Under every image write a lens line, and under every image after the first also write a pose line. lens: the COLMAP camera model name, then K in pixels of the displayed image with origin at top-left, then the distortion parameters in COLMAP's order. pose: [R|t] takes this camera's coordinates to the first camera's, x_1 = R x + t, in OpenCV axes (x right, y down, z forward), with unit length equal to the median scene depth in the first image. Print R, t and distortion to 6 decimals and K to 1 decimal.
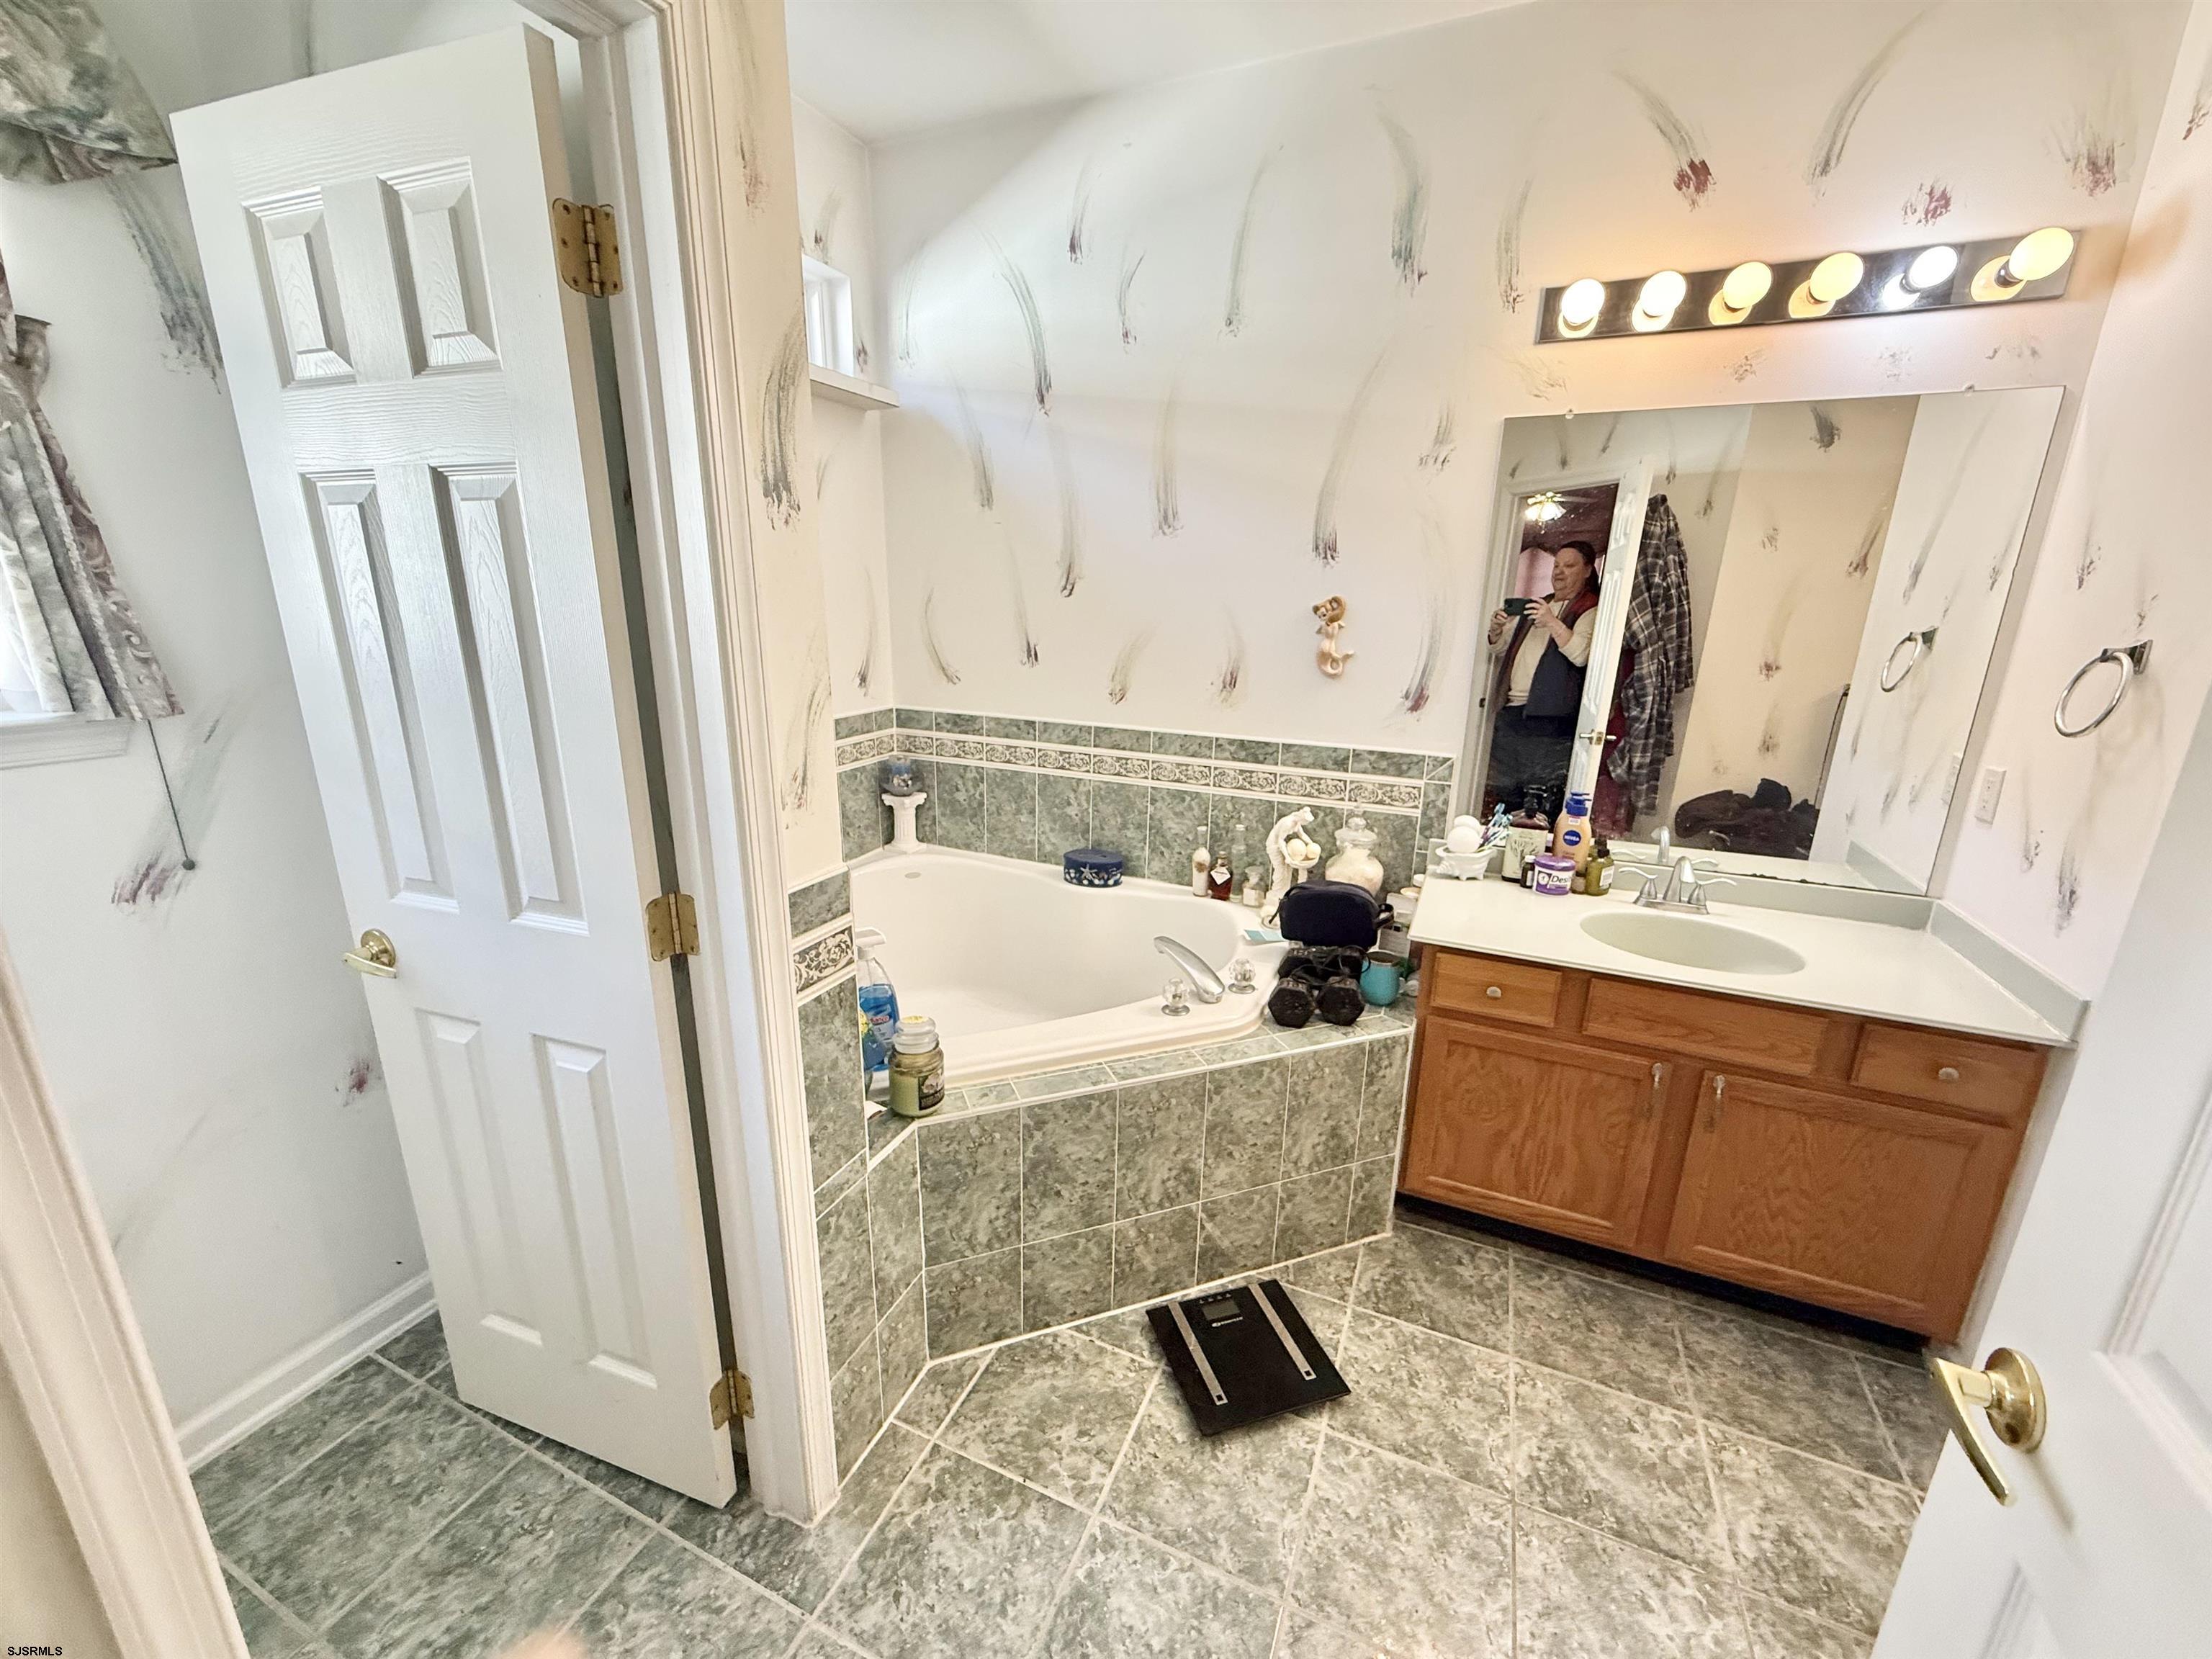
lens RADIAL K [[878.3, 0, 1097.5], [0, 878.3, 829.8], [0, 0, 1]] dist [-0.001074, 0.000340]
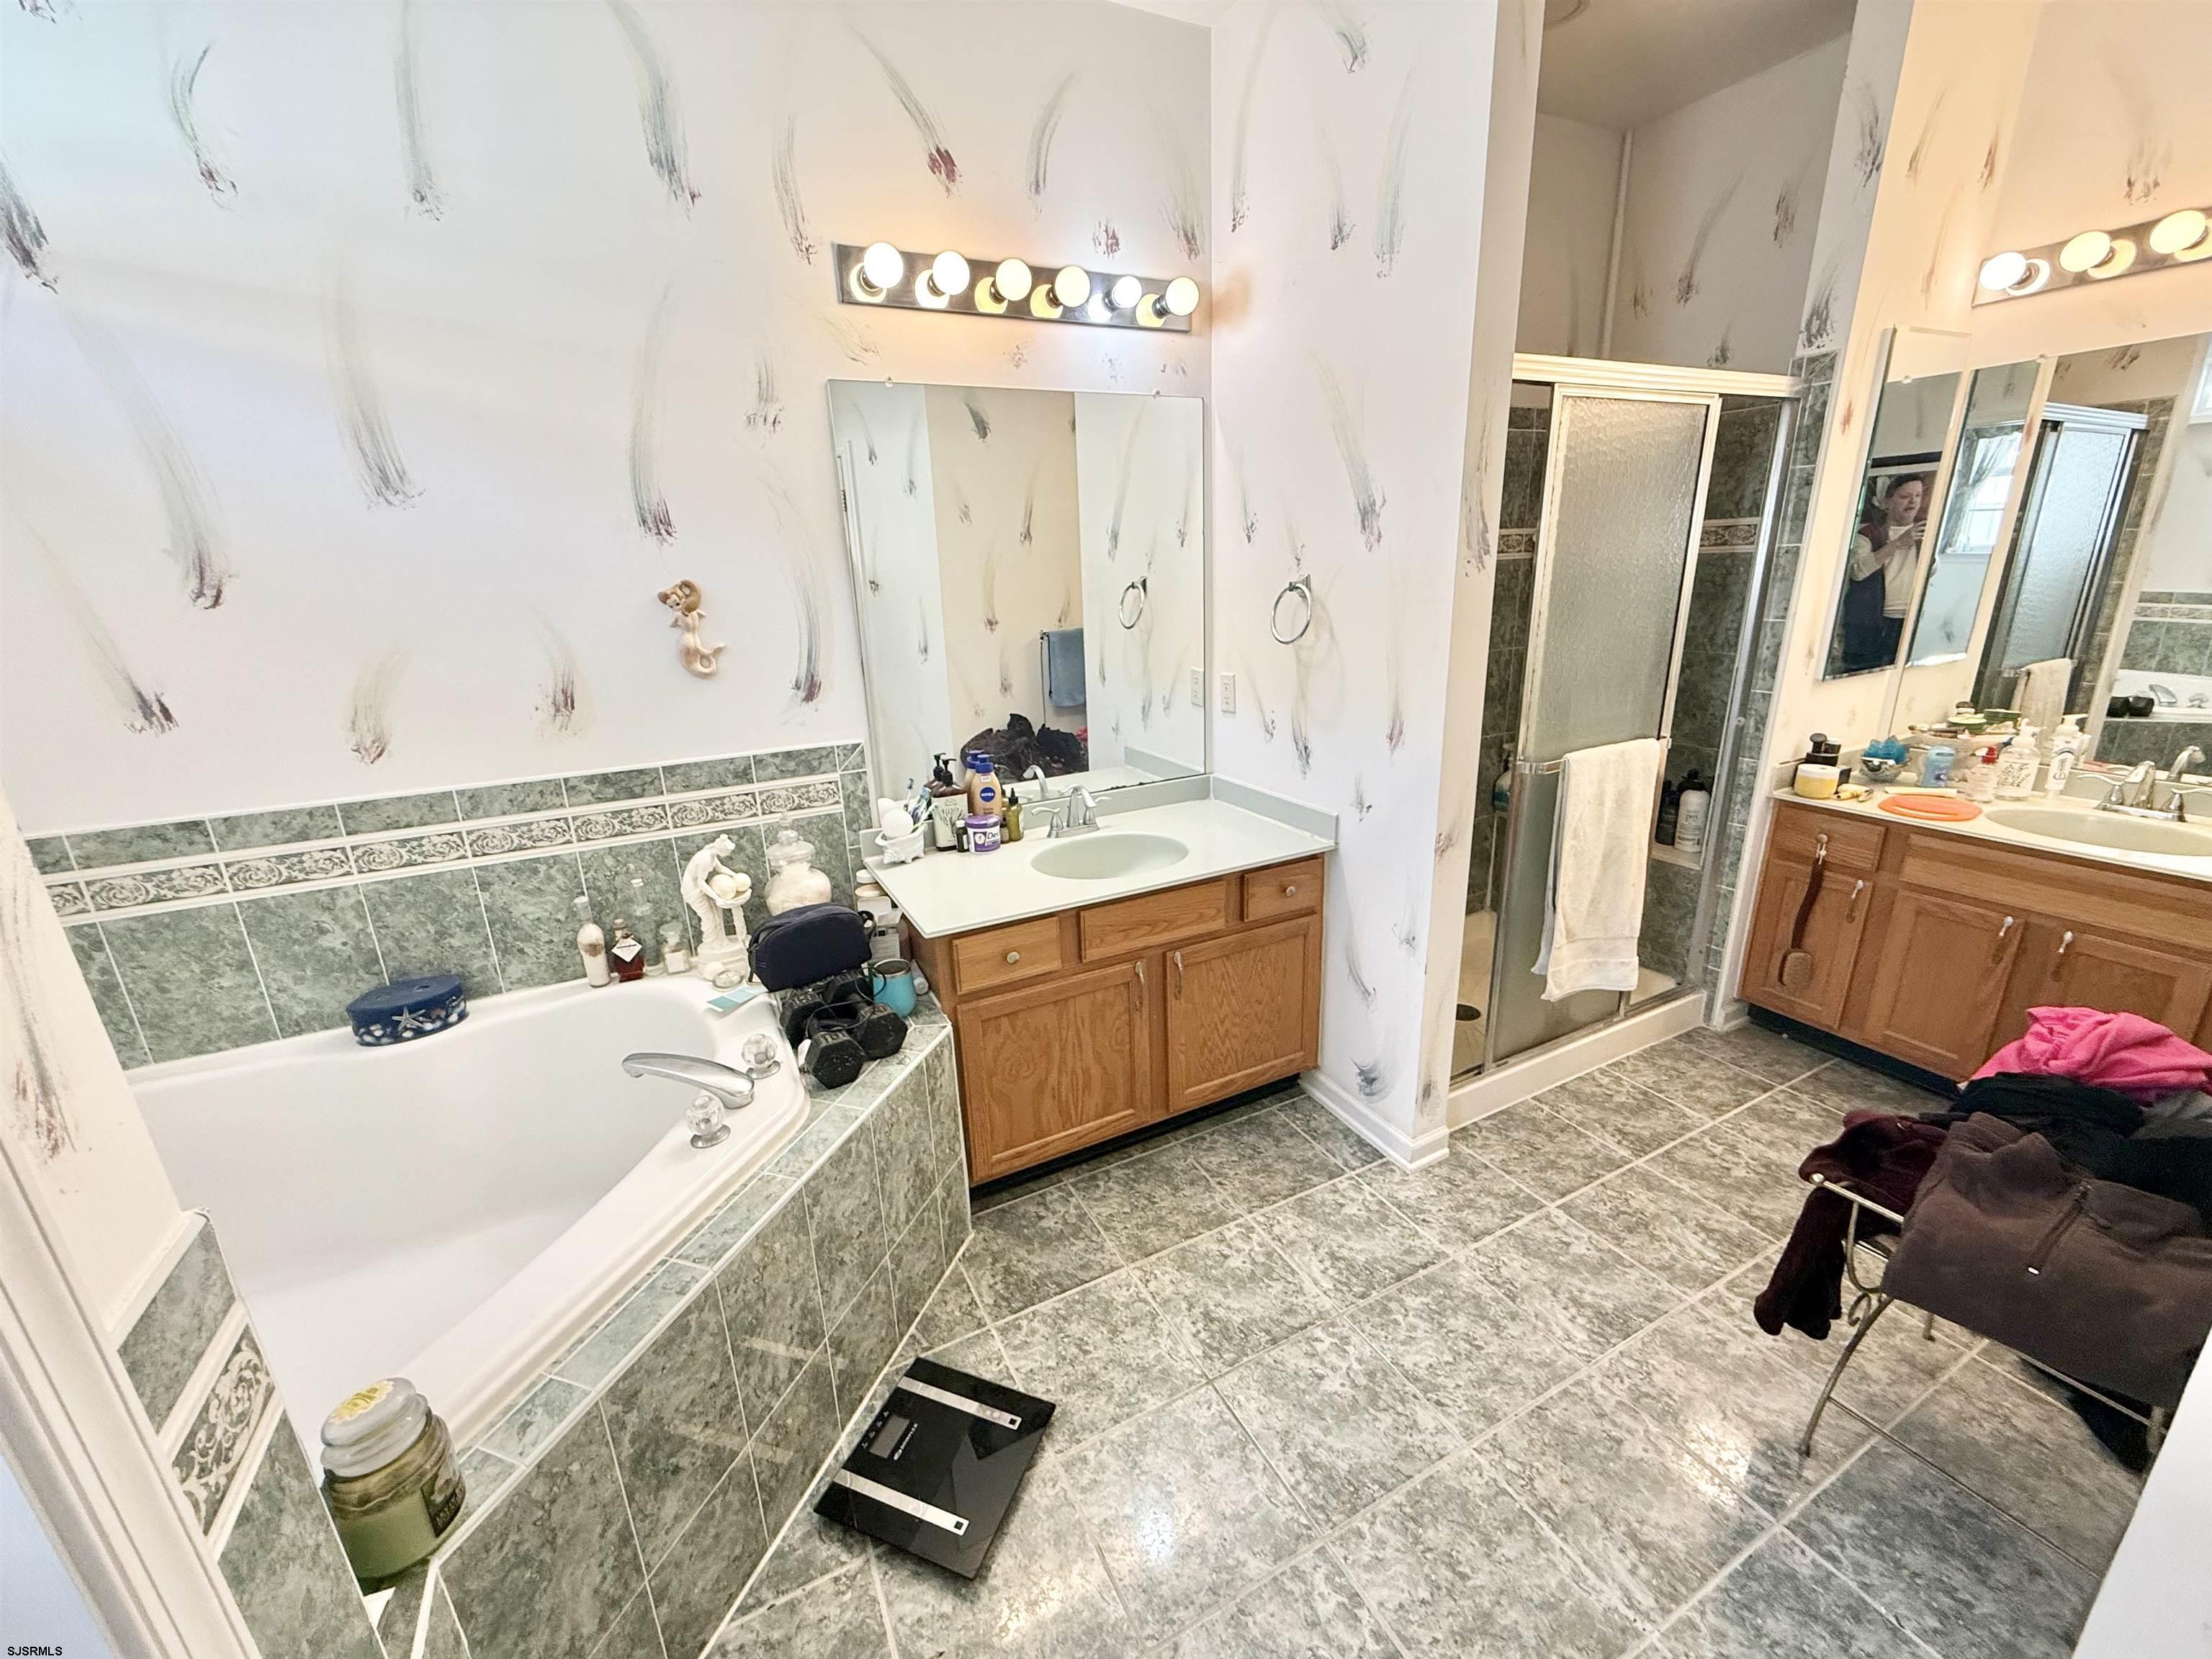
lens RADIAL K [[878.3, 0, 1106.1], [0, 878.3, 831.2], [0, 0, 1]] dist [-0.001074, 0.000340]
pose [[0.628779, -0.265476, 0.730862, -0.171983], [0.251321, 0.958851, 0.132072, -0.057842], [-0.735849, 0.100637, 0.669625, 0.211187]]
